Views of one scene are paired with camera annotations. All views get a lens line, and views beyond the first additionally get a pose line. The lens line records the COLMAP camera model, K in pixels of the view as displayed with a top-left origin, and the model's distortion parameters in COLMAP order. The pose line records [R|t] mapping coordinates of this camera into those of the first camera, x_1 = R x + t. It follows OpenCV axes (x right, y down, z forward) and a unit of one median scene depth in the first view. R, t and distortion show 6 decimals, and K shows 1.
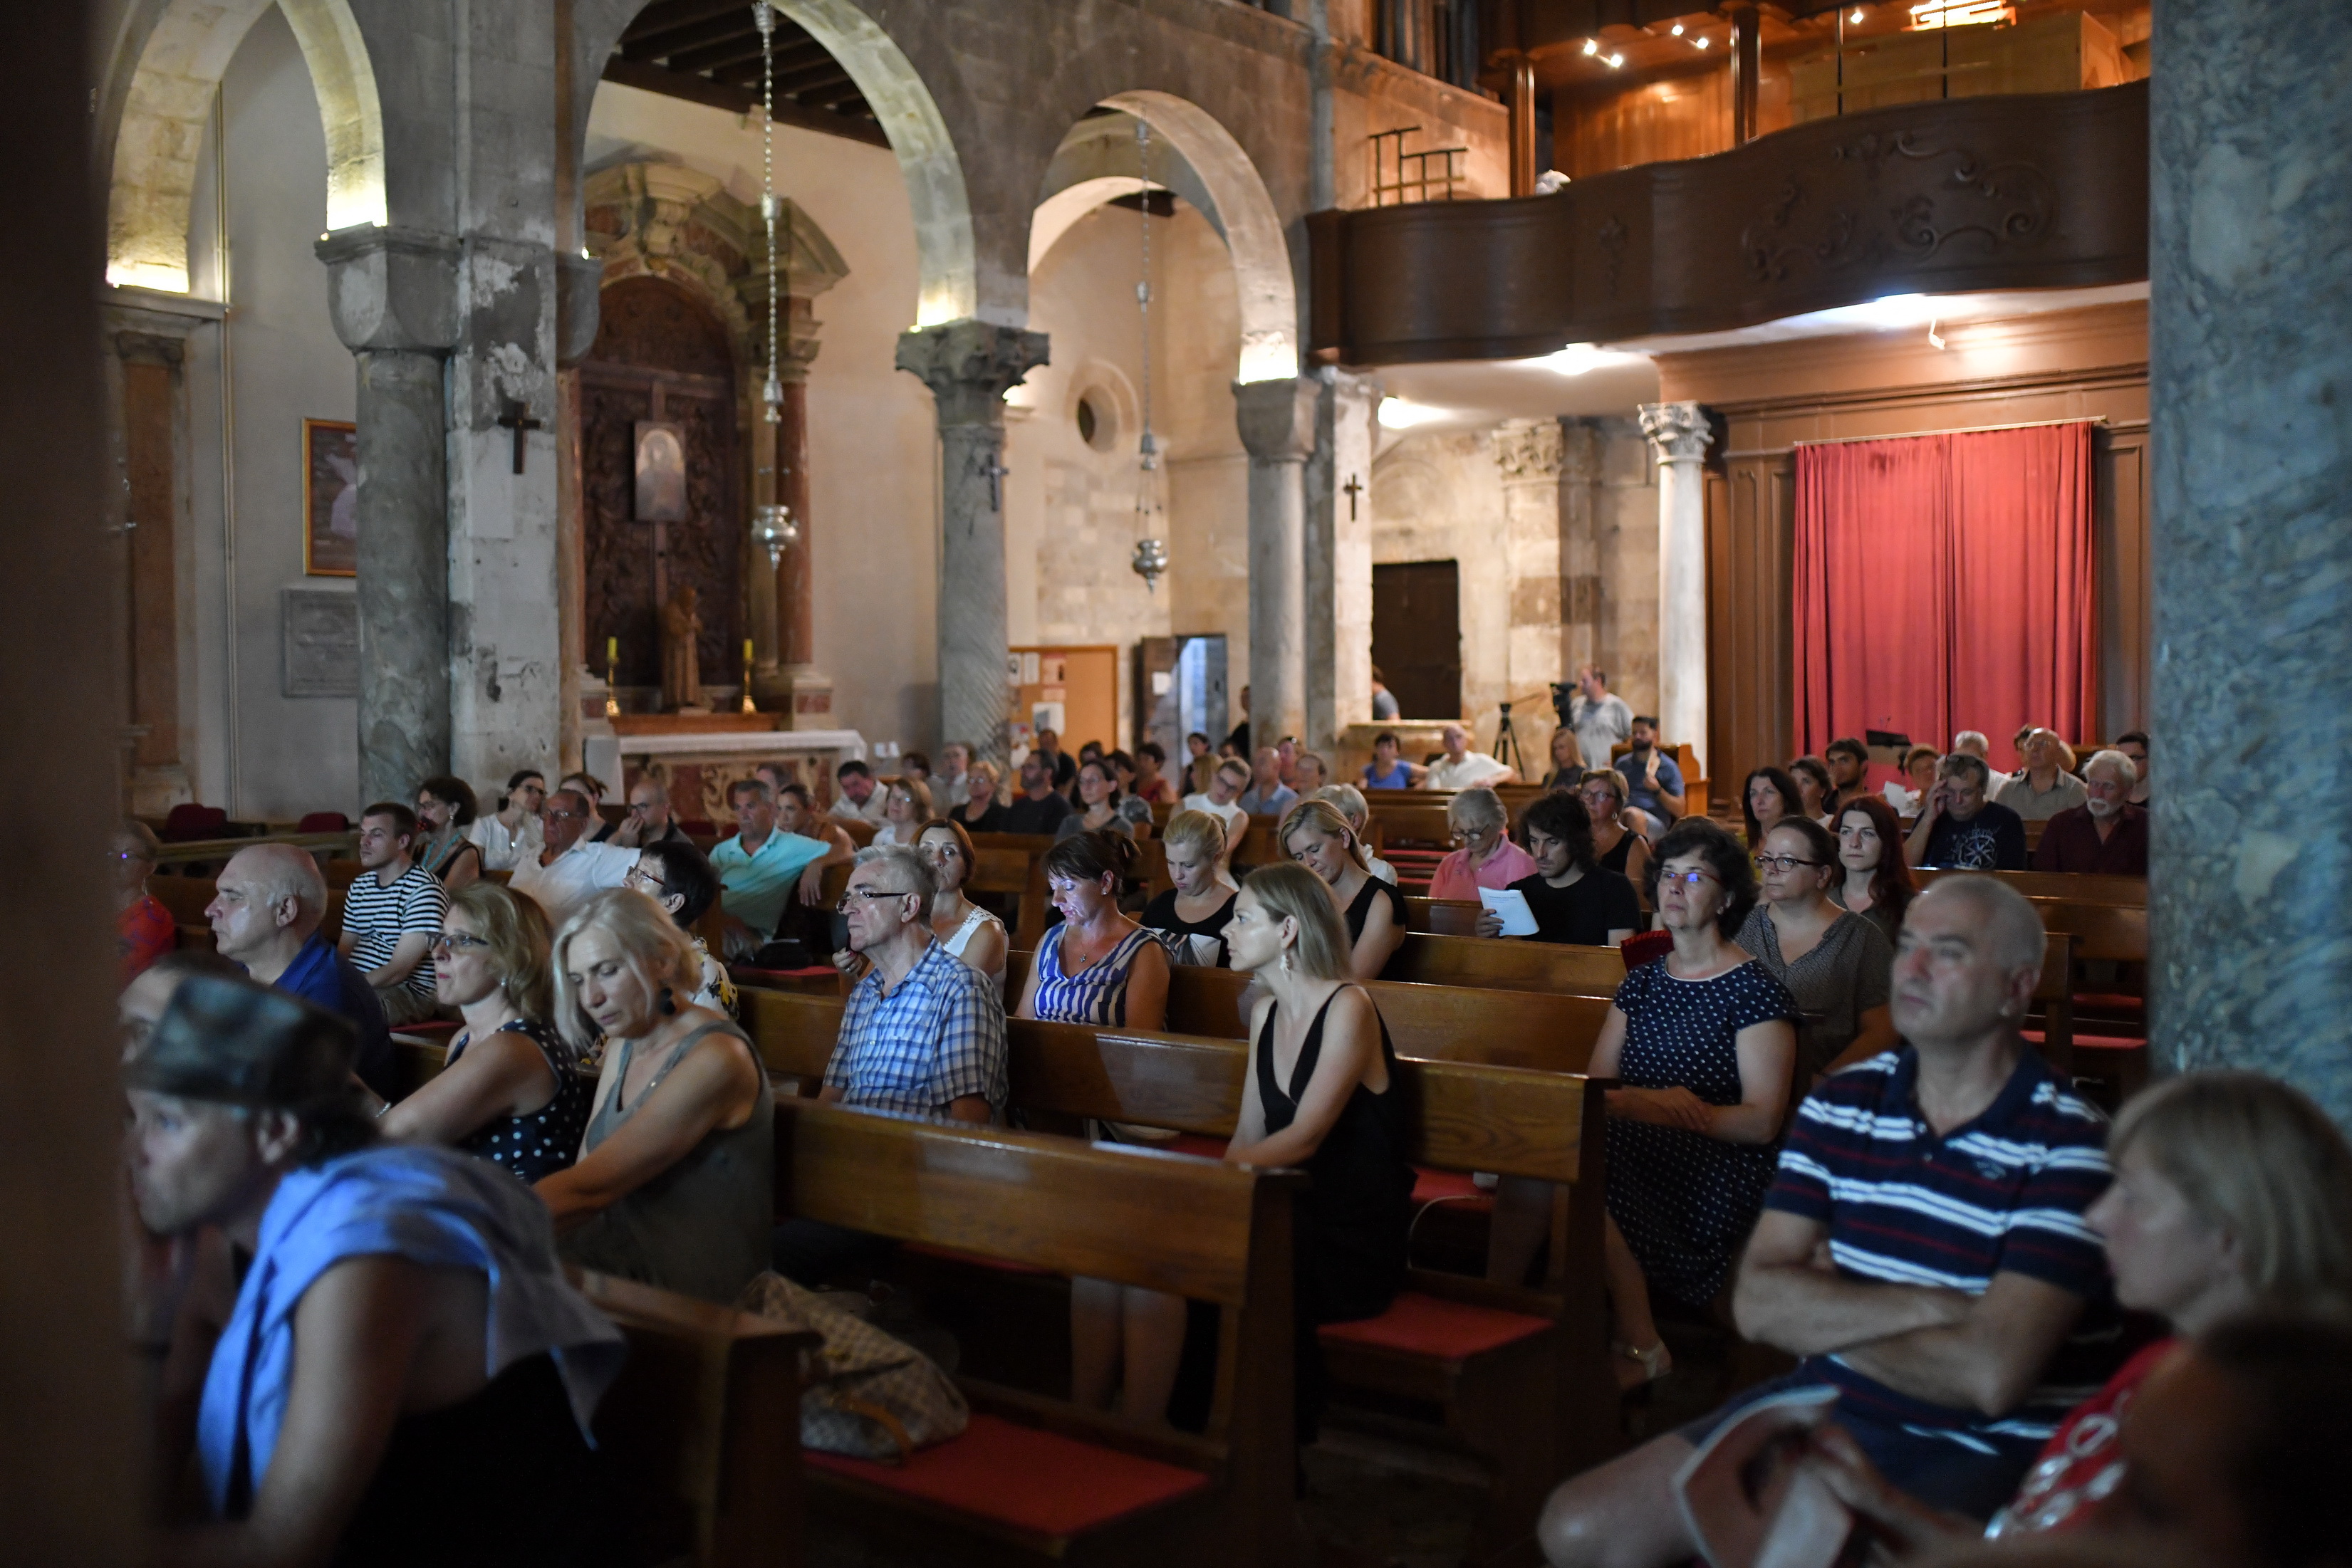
lens RADIAL K [[2228.4, 0, 1169.4], [0, 2228.4, 766.0], [0, 0, 1]] dist [-0.028795, 0.000000]
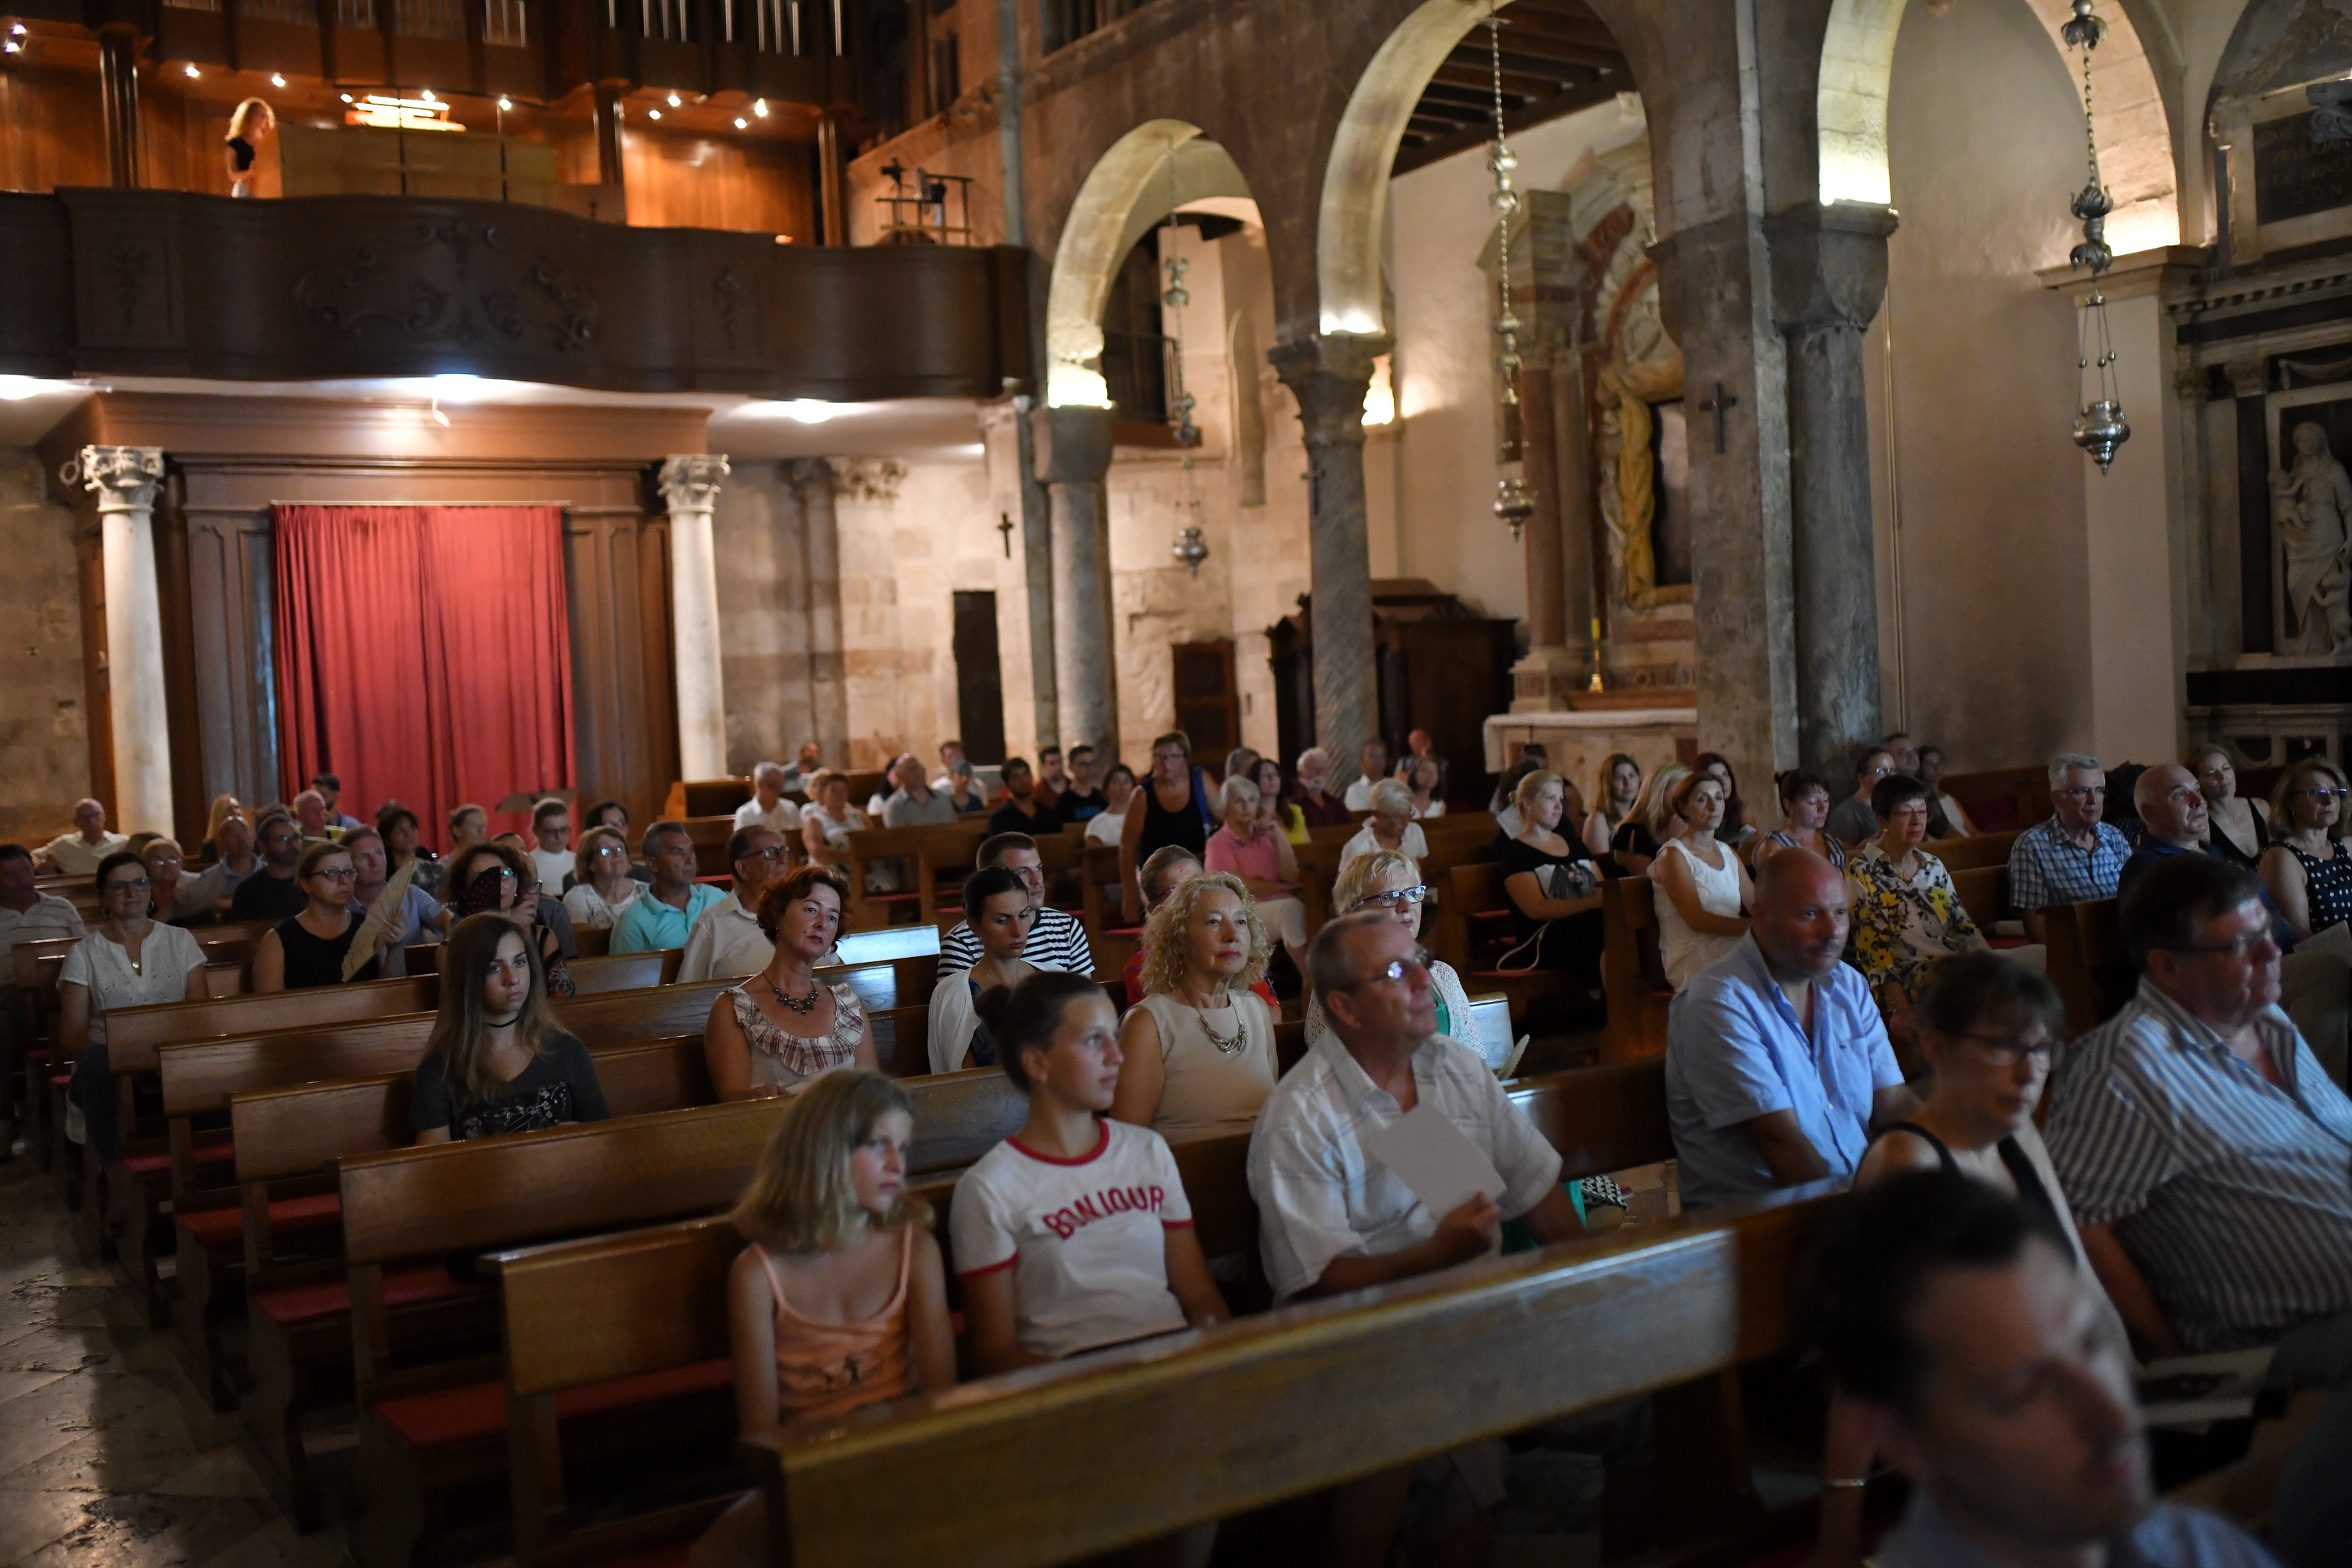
lens RADIAL K [[2228.4, 0, 1191.9], [0, 2228.4, 777.6], [0, 0, 1]] dist [-0.028795, 0.000000]
pose [[0.305232, -0.034271, 0.951661, -0.534876], [0.074703, 0.997134, 0.011949, -0.004451], [-0.949344, 0.067445, 0.306917, 0.319854]]
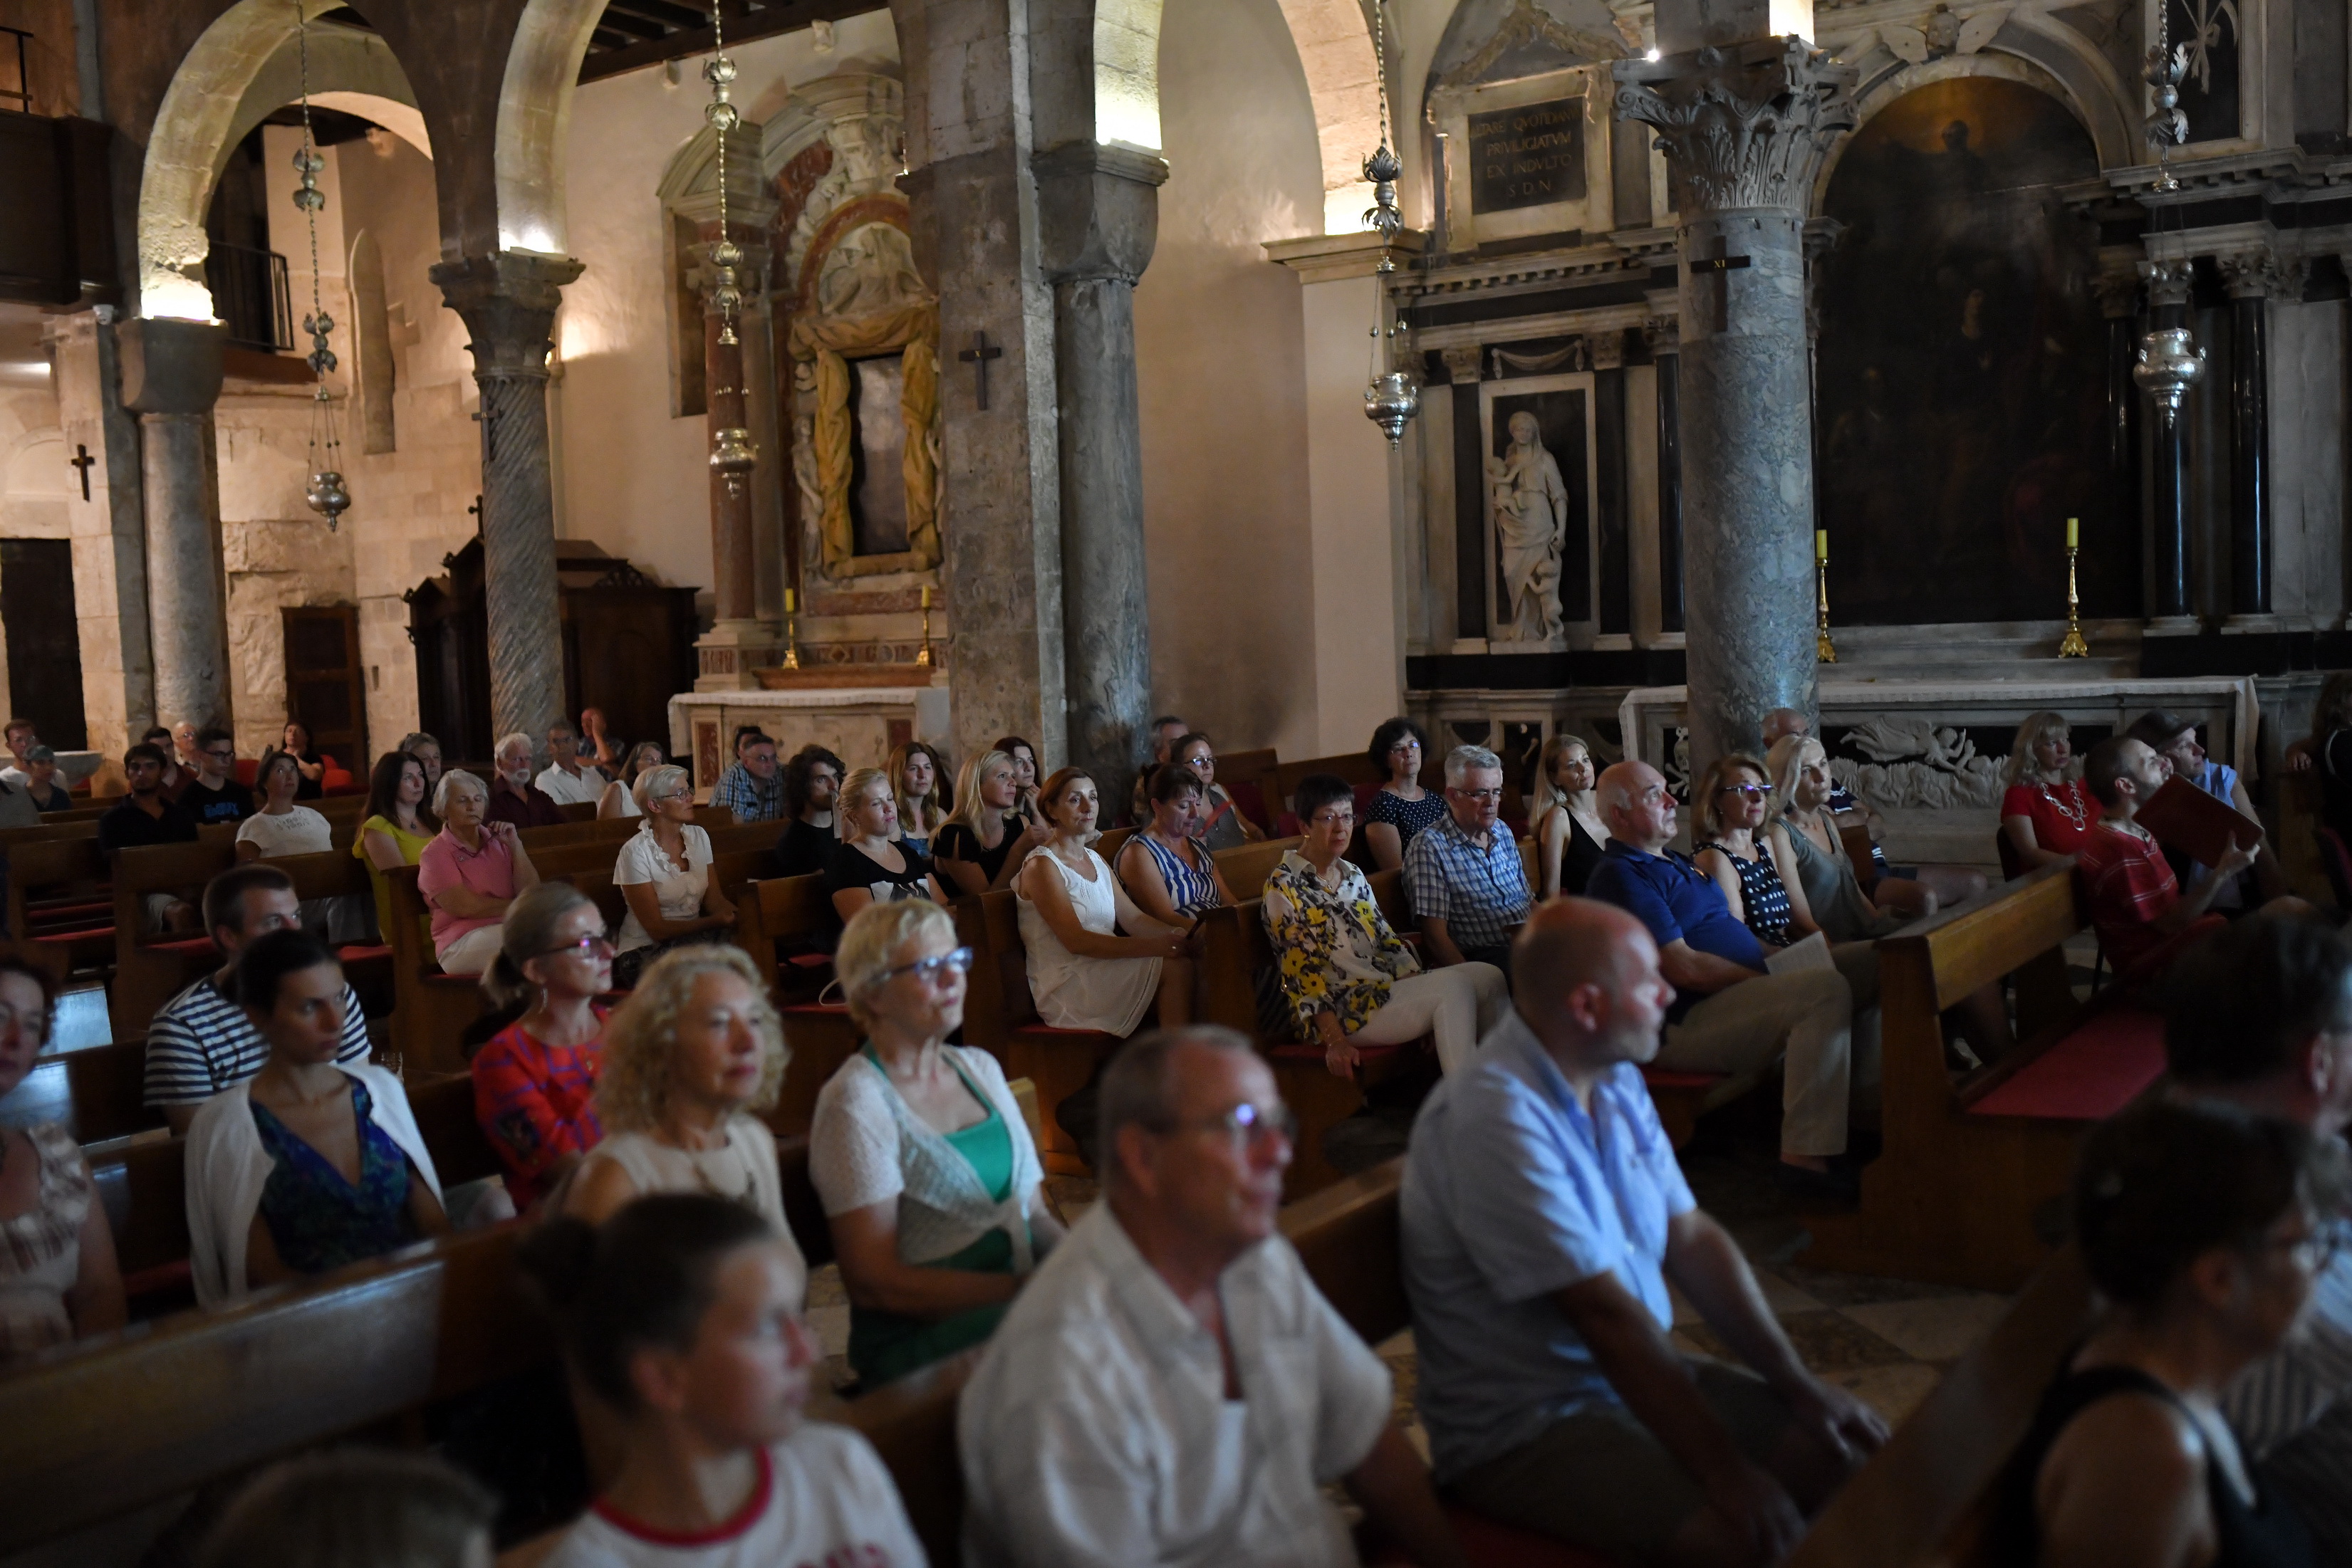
lens RADIAL K [[2228.4, 0, 1177.2], [0, 2228.4, 789.5], [0, 0, 1]] dist [-0.028795, 0.000000]
pose [[-0.088439, -0.051670, 0.994741, -0.457243], [0.067346, 0.996058, 0.057726, -0.010267], [-0.993802, 0.072097, -0.084611, 0.379036]]
